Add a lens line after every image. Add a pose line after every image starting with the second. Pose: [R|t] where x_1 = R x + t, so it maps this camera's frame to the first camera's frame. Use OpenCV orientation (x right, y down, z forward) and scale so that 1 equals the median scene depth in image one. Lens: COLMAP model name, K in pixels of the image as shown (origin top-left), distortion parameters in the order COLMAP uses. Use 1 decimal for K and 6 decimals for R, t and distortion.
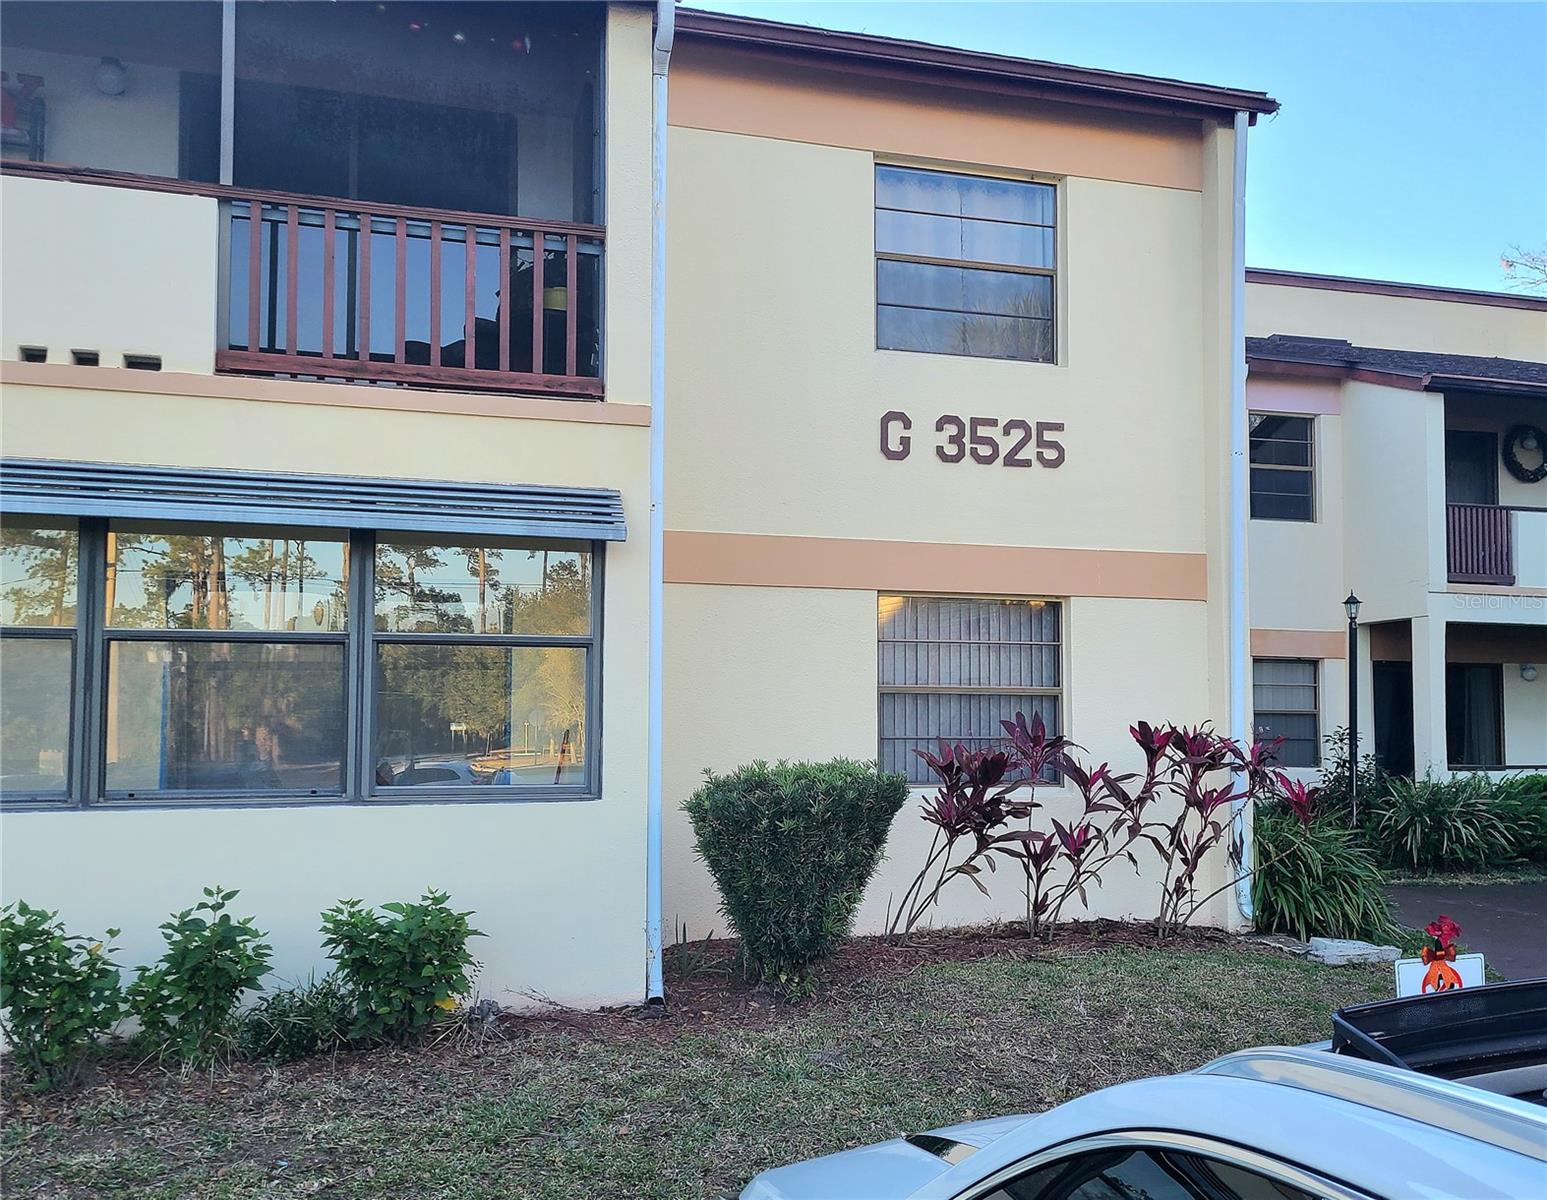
lens RADIAL K [[1321.5, 0, 815.1], [0, 1321.5, 683.8], [0, 0, 1]] dist [0.070610, -0.066105]
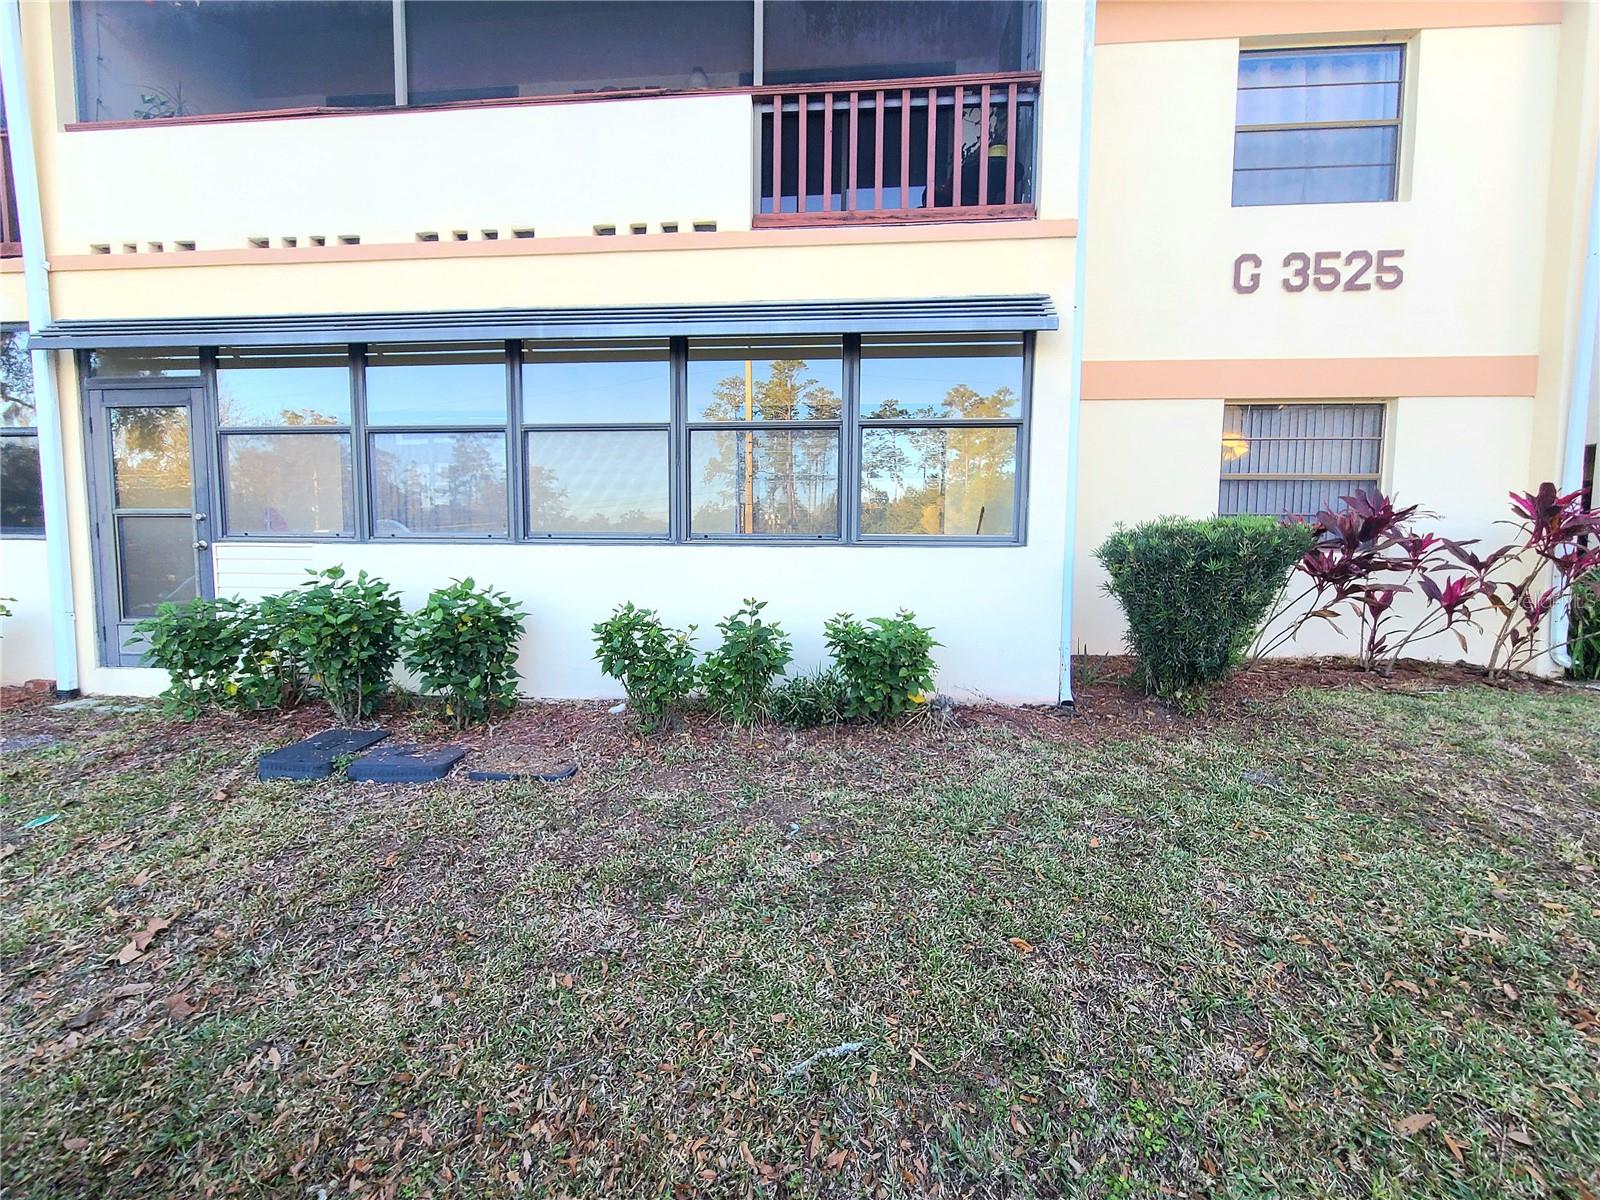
lens RADIAL K [[905.2, 0, 800.0], [0, 905.2, 600.0], [0, 0, 1]] dist [-0.002942, -0.002705]
pose [[0.927460, 0.040704, -0.371700, -0.054943], [0.010561, 0.990809, 0.134852, 0.026544], [0.373772, -0.128995, 0.918507, 0.155936]]
